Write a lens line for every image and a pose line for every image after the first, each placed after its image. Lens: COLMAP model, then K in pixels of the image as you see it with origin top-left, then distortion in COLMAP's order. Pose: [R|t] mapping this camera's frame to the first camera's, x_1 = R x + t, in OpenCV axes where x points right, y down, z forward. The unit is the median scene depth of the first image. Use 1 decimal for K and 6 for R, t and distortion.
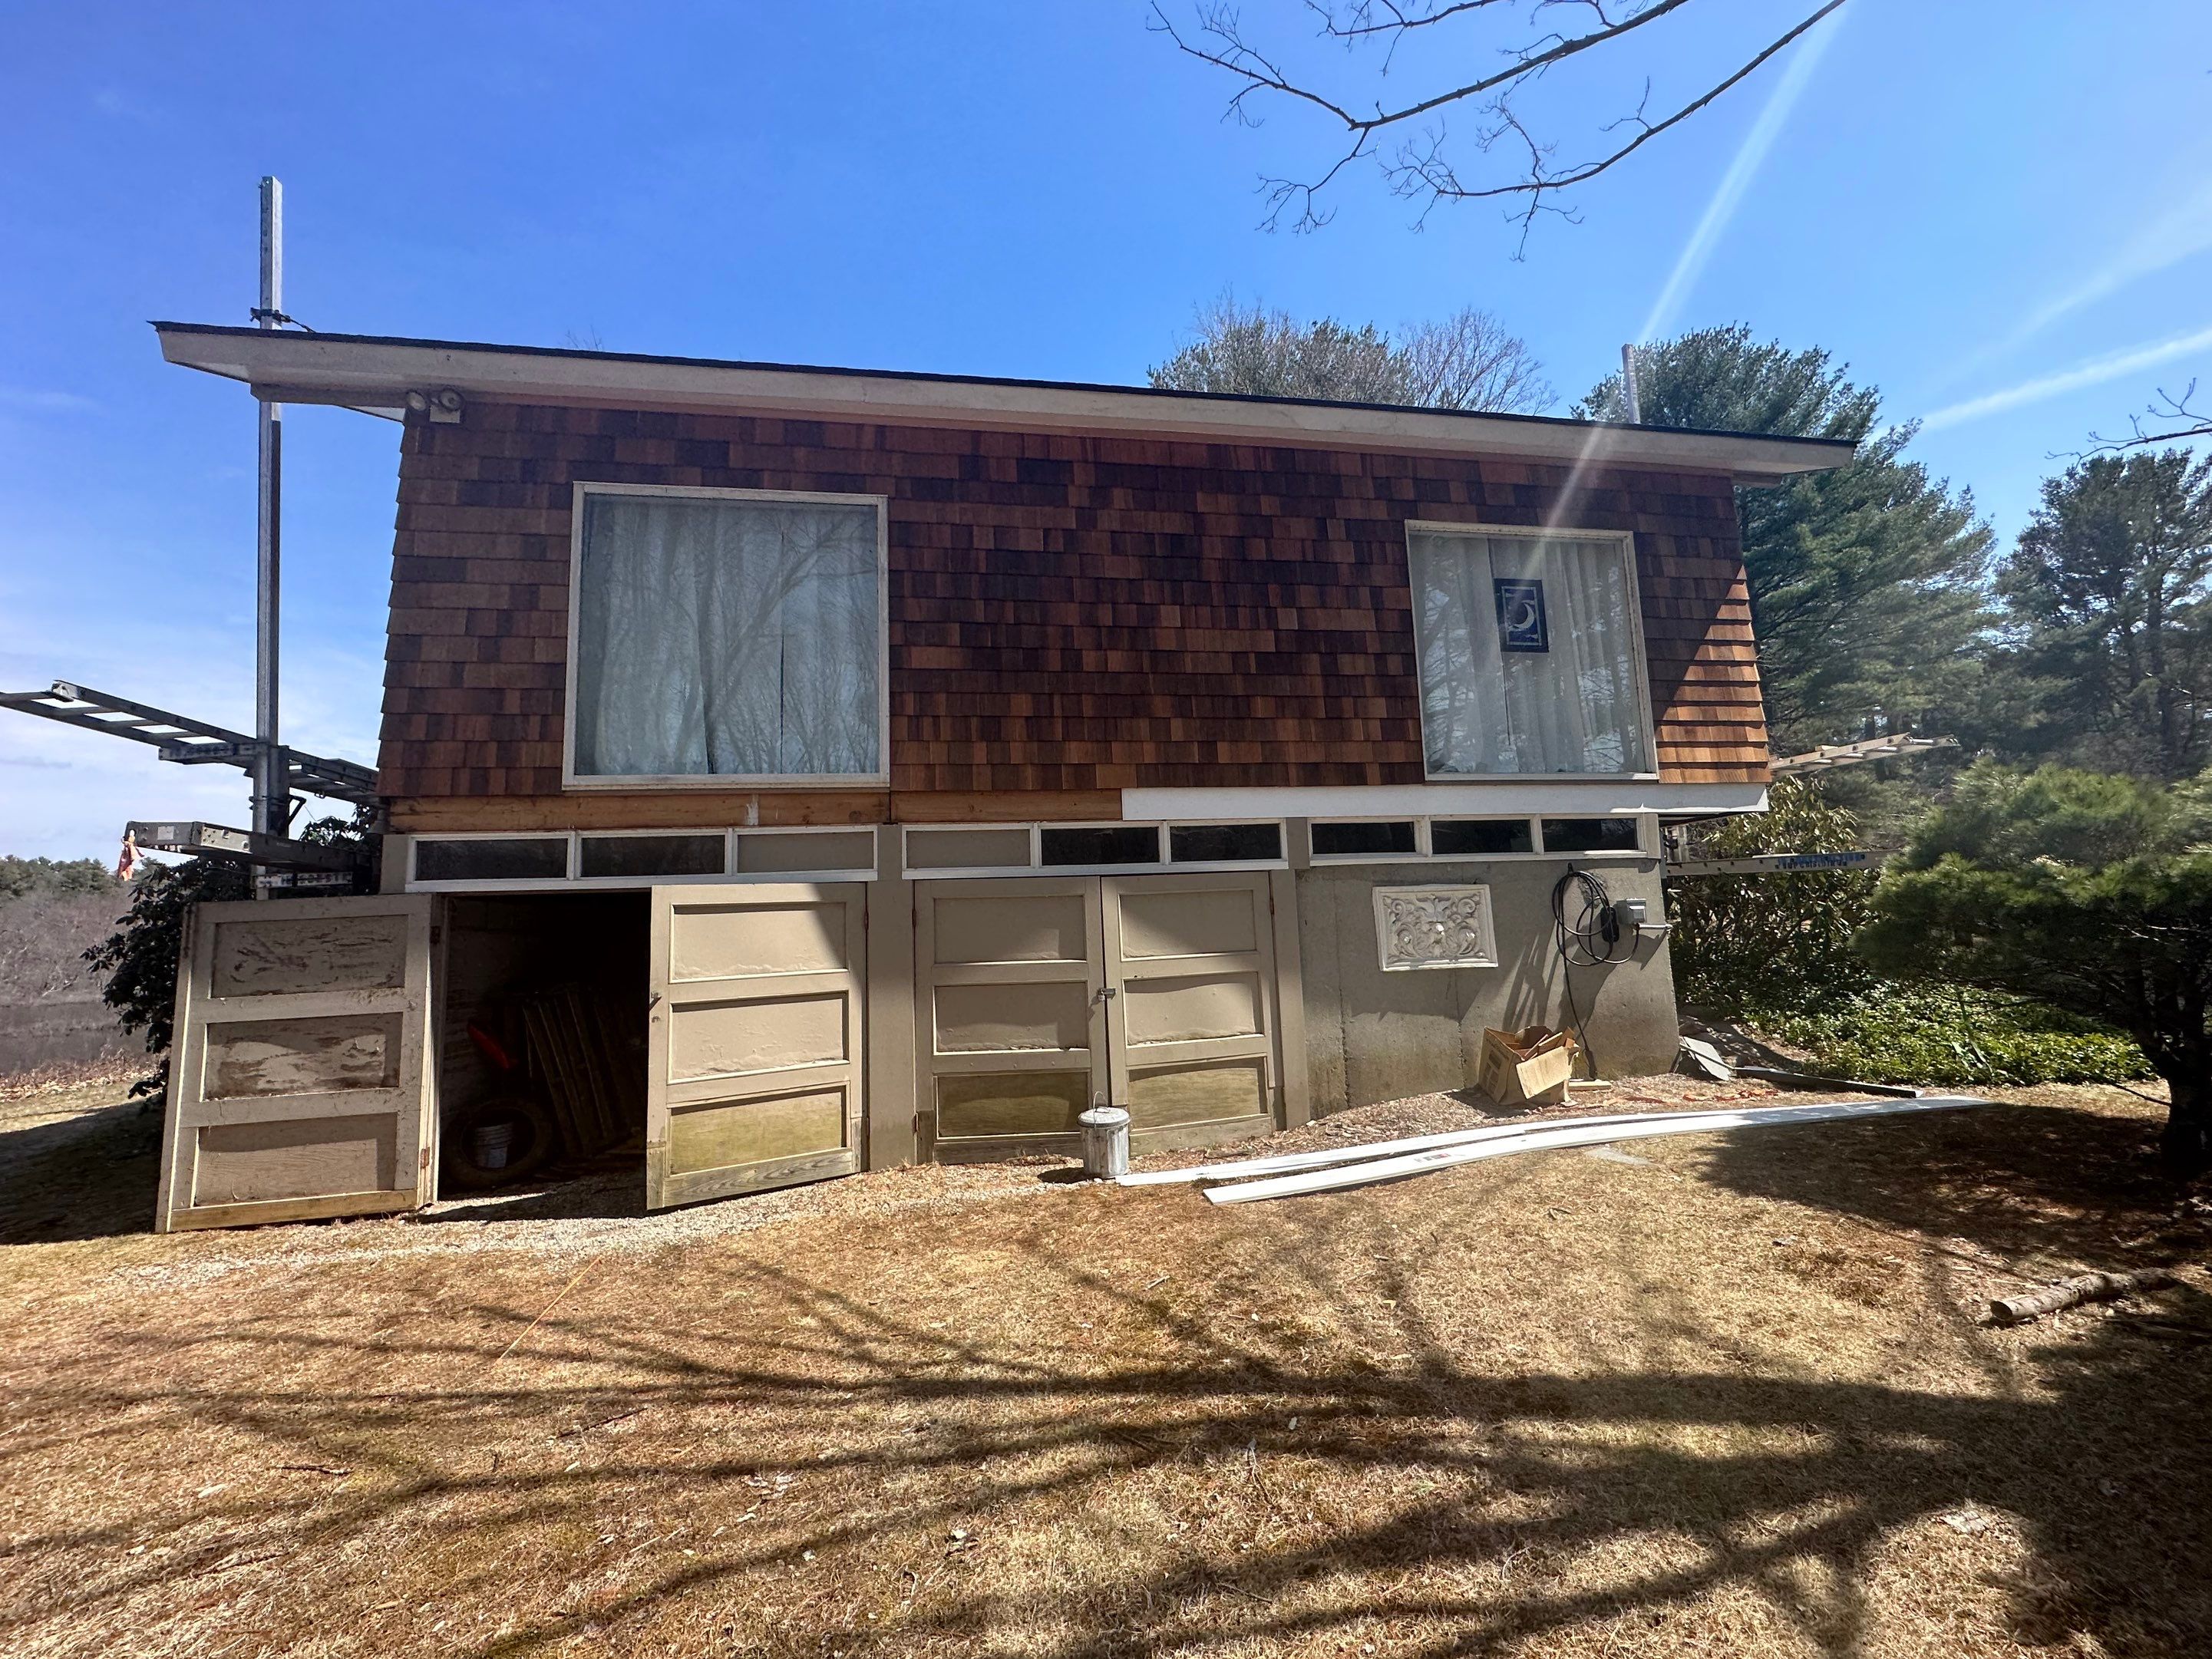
lens RADIAL K [[879.9, 0, 1103.2], [0, 879.9, 826.2], [0, 0, 1]] dist [-0.000800, -0.000077]
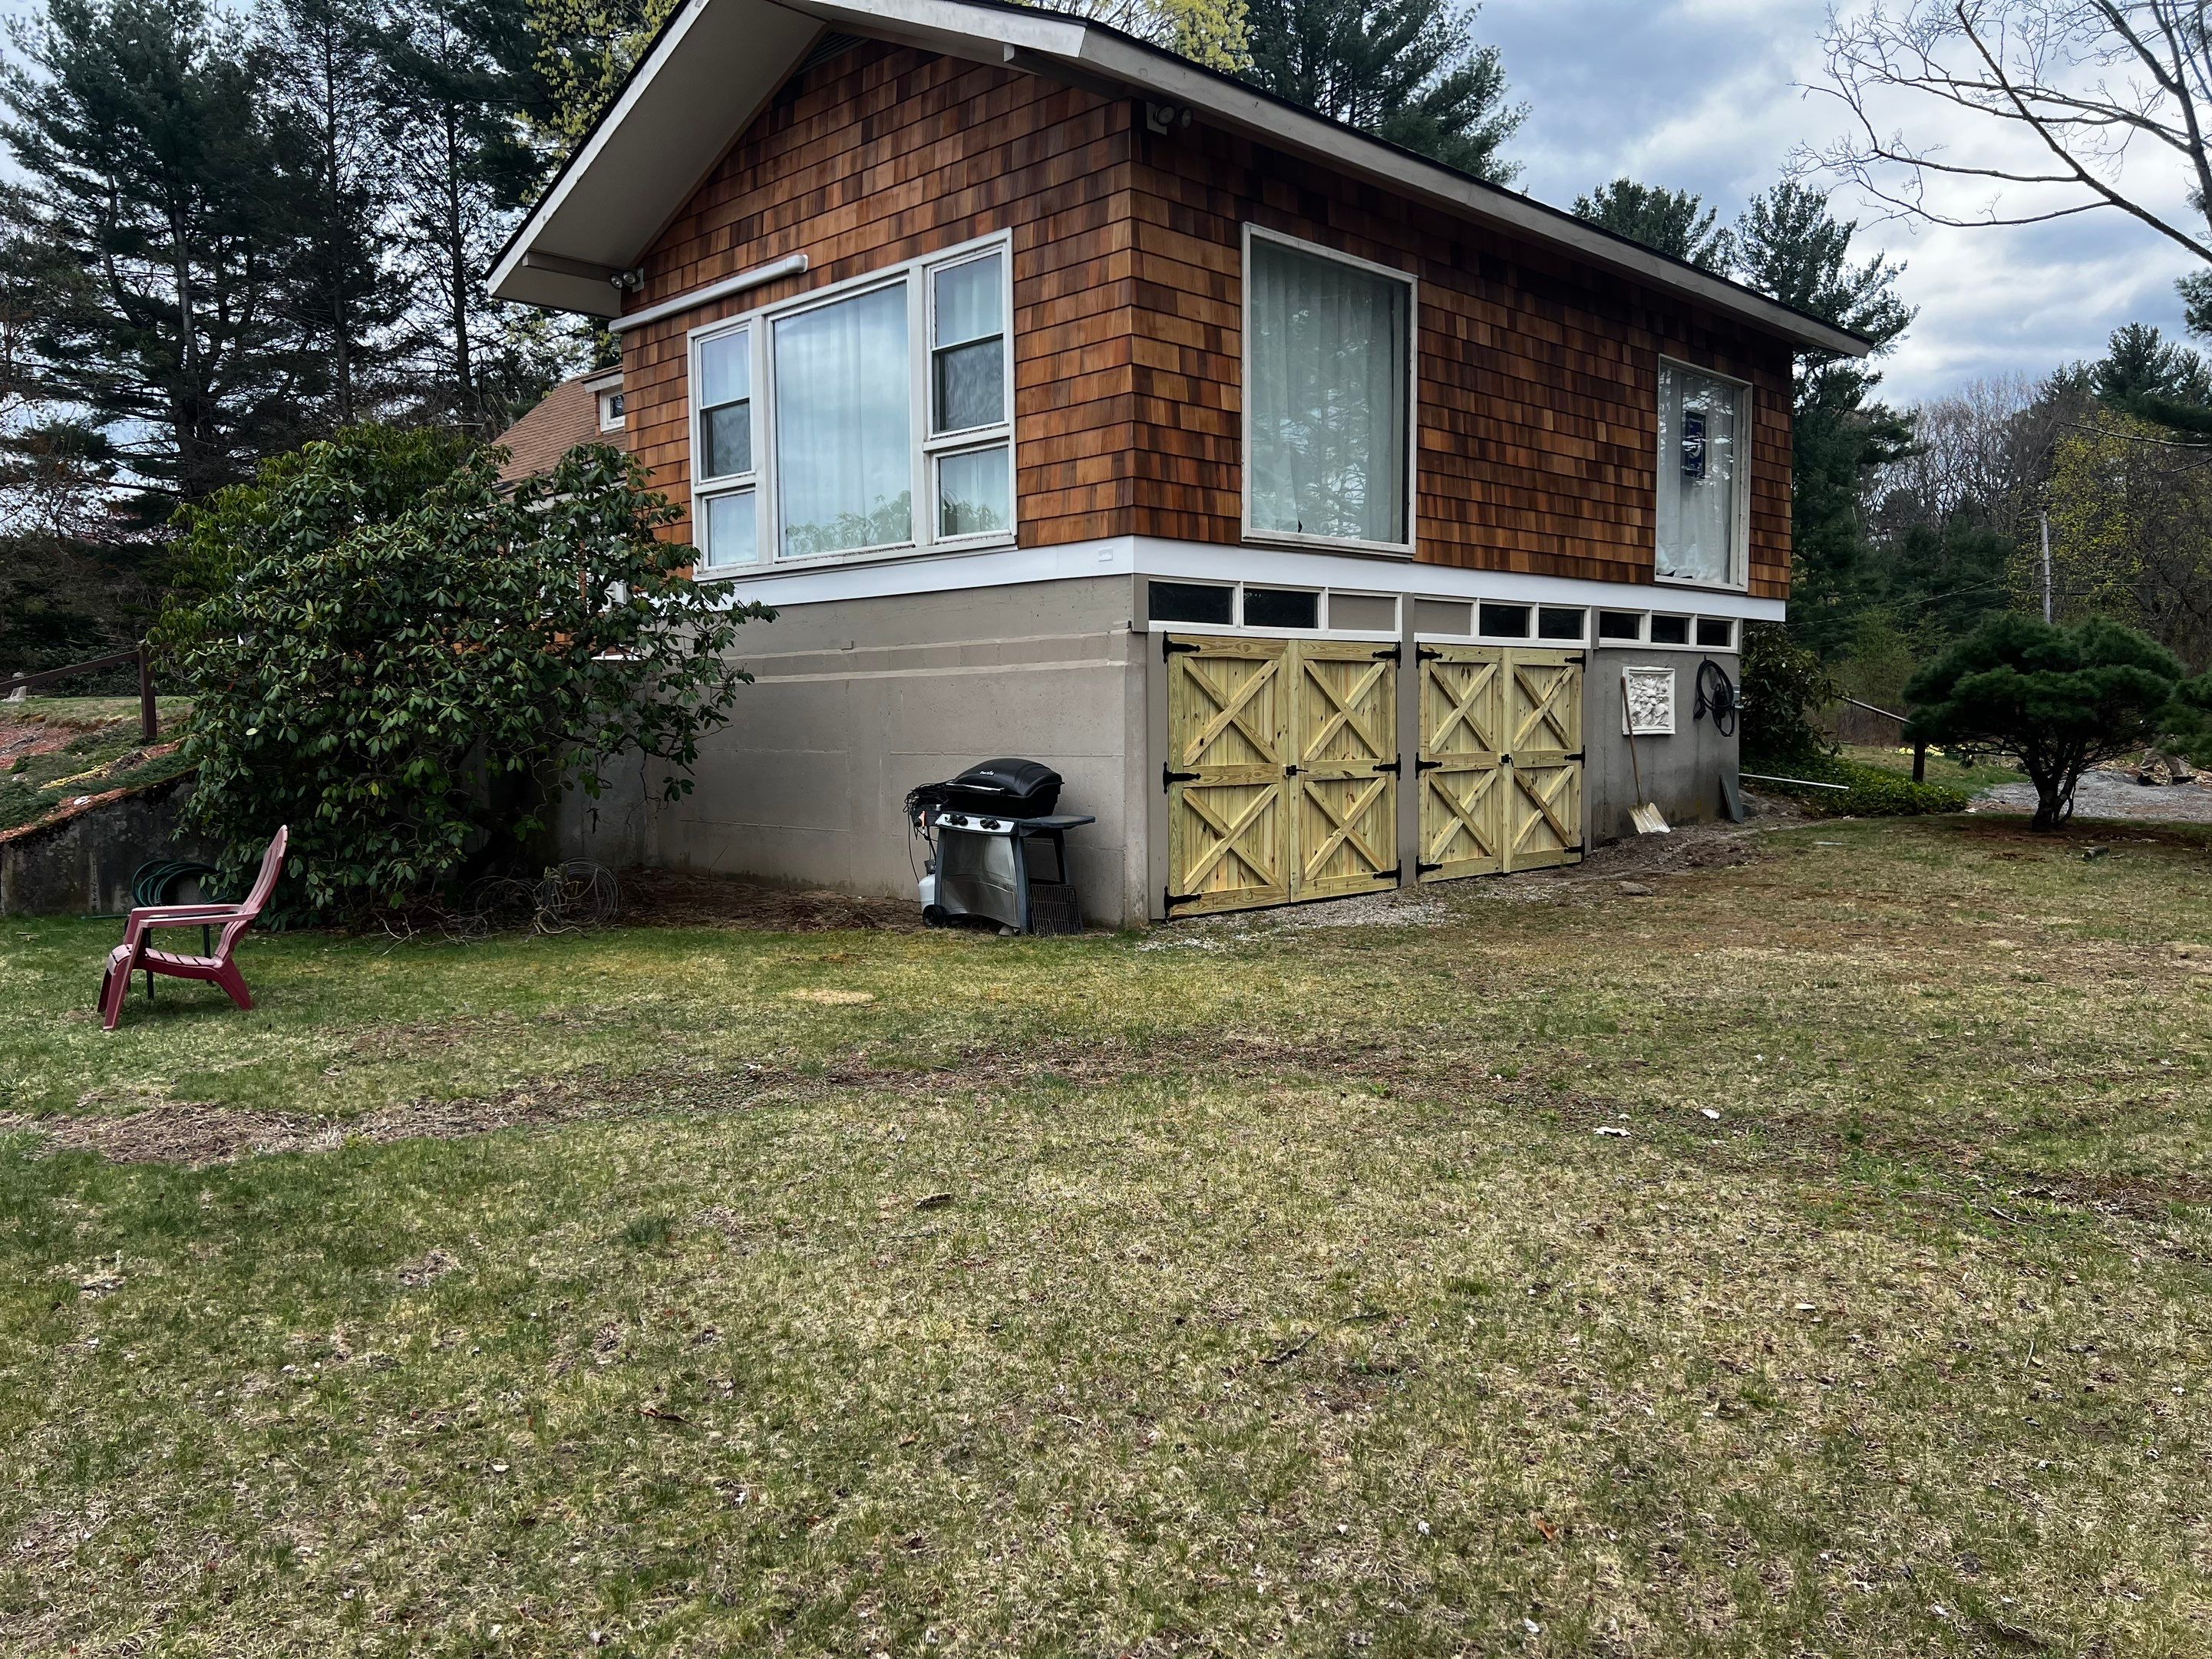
lens RADIAL K [[1658.0, 0, 1103.7], [0, 1658.0, 833.1], [0, 0, 1]] dist [0.054596, -0.056988]
pose [[0.806987, -0.013161, 0.590423, -1.671304], [-0.085649, 0.986574, 0.139056, 0.036969], [-0.584326, -0.162786, 0.795025, -0.466335]]
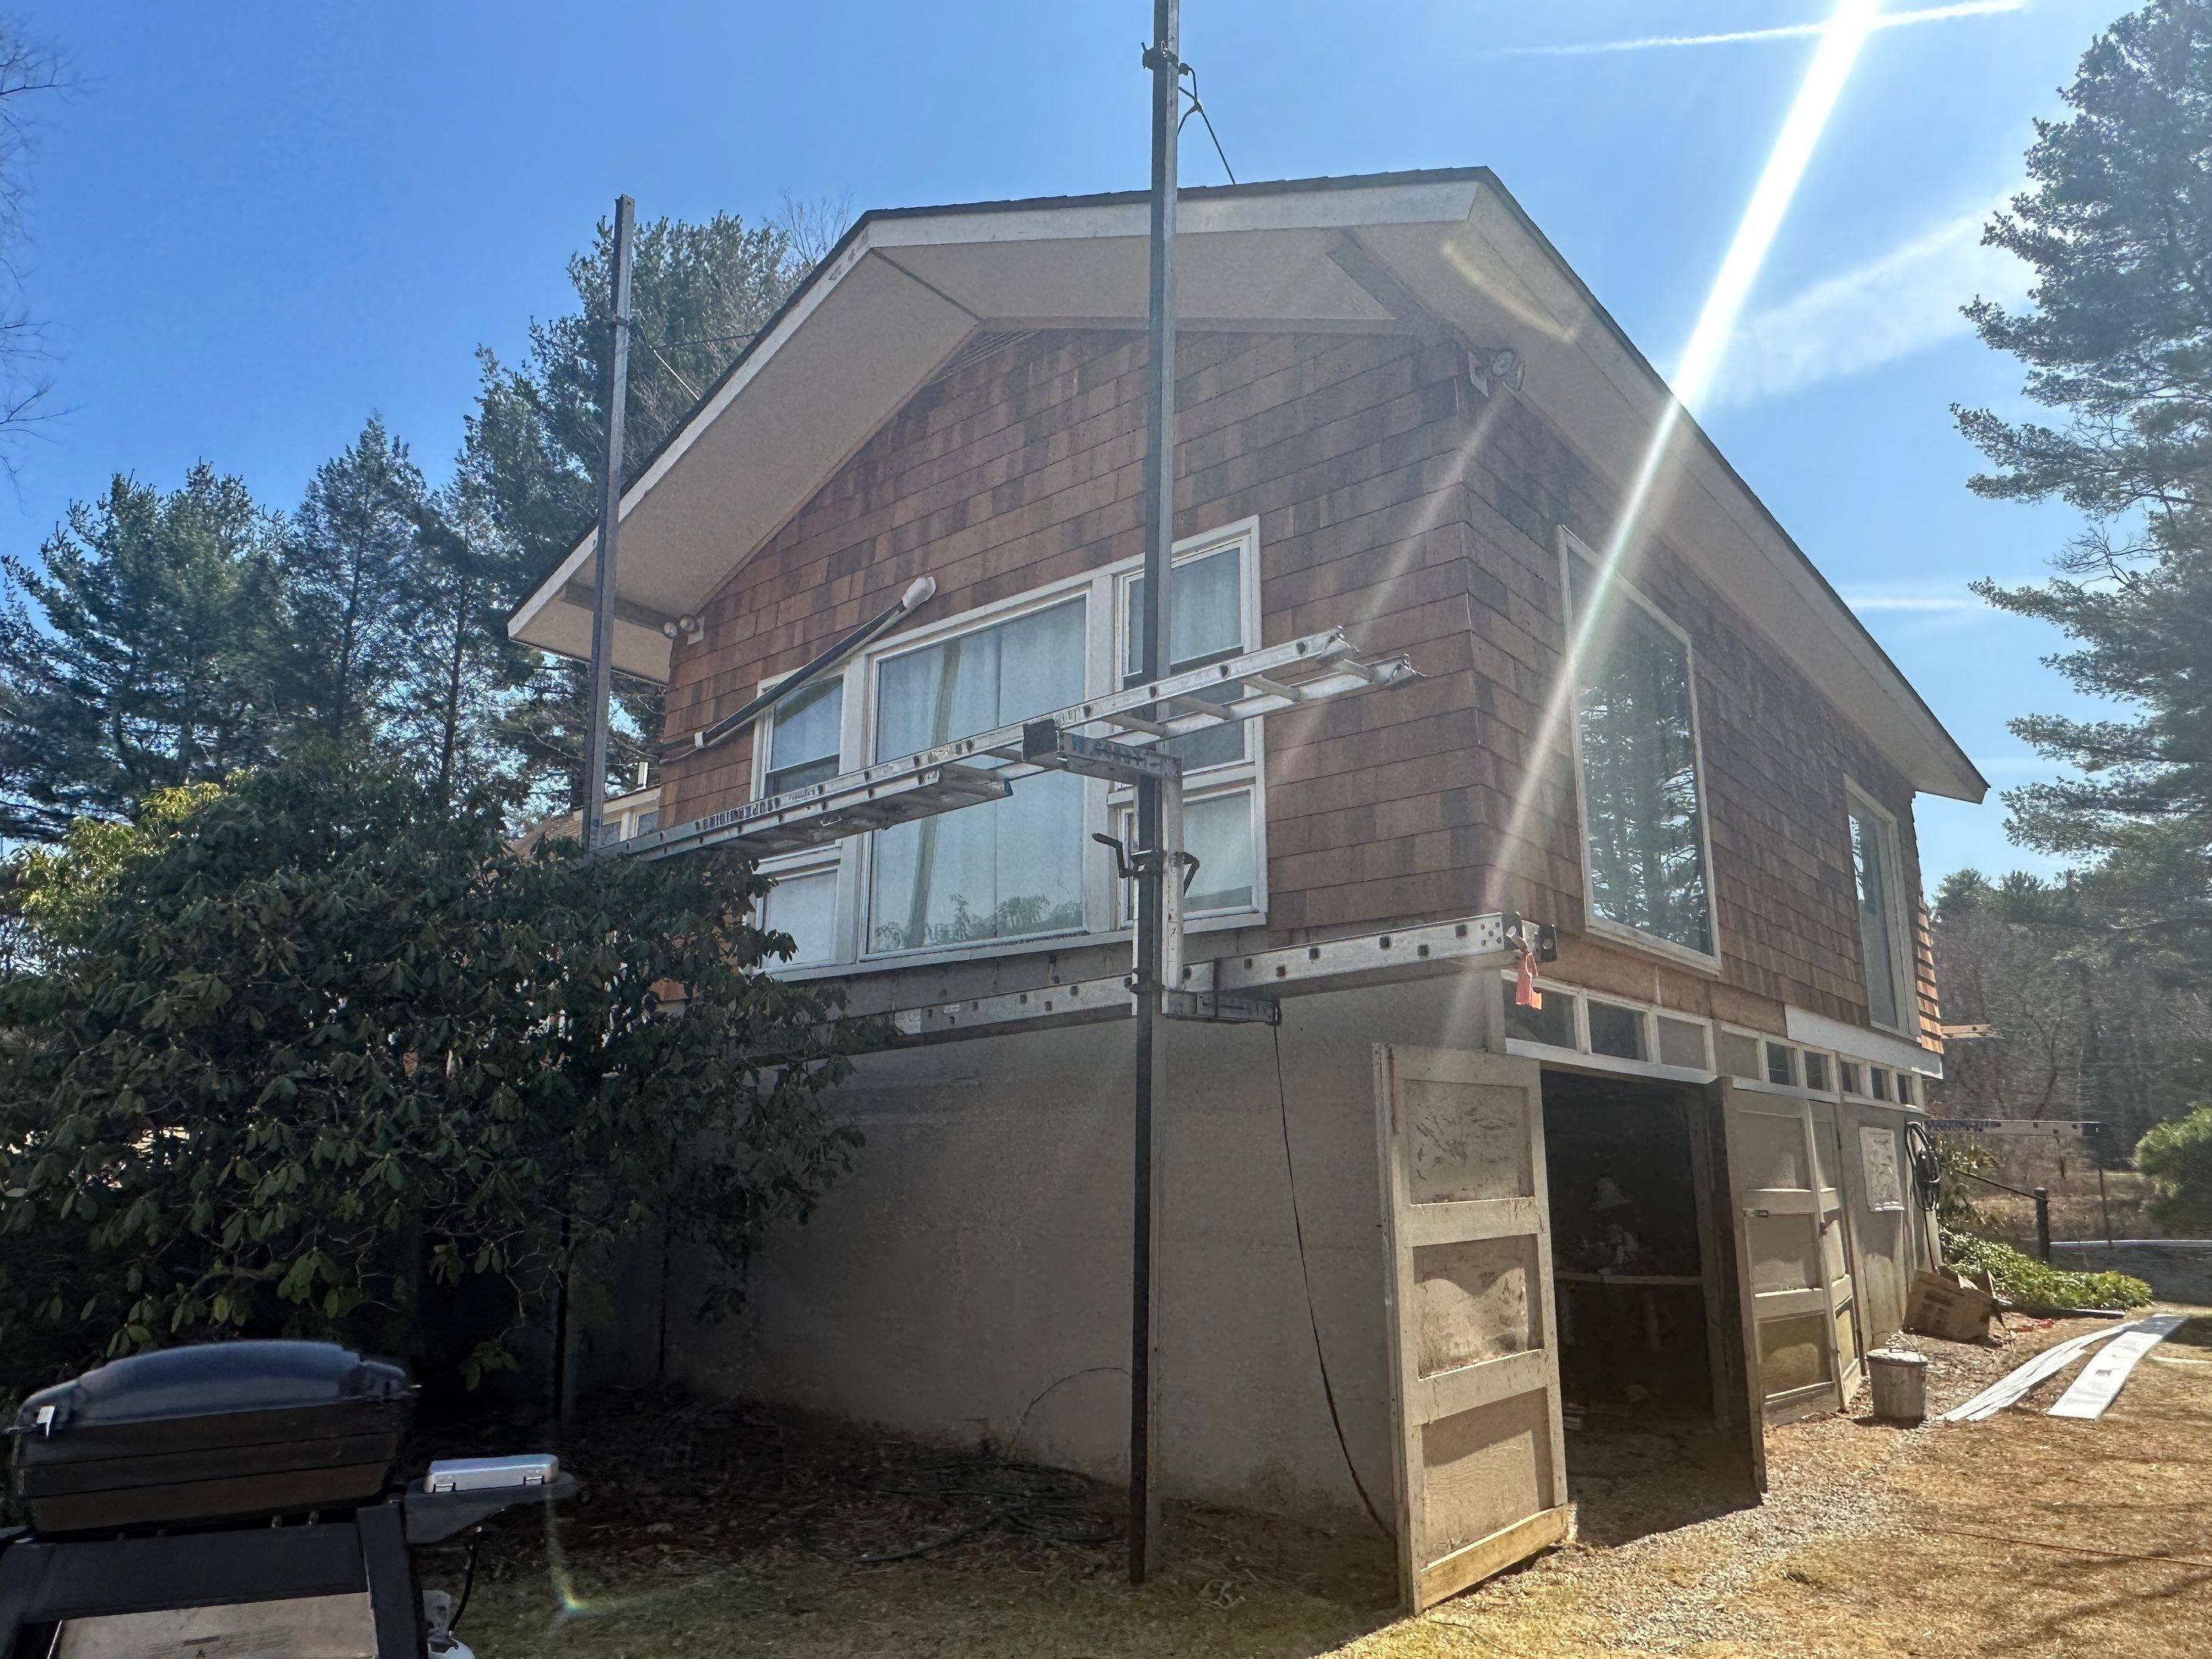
lens RADIAL K [[1442.7, 0, 1097.6], [0, 1442.7, 836.1], [0, 0, 1]] dist [-0.007635, 0.005378]
pose [[0.754740, 0.185019, 0.629393, -1.474782], [-0.107182, 0.981291, -0.159937, 0.101594], [-0.647209, 0.053251, 0.760451, 0.294281]]
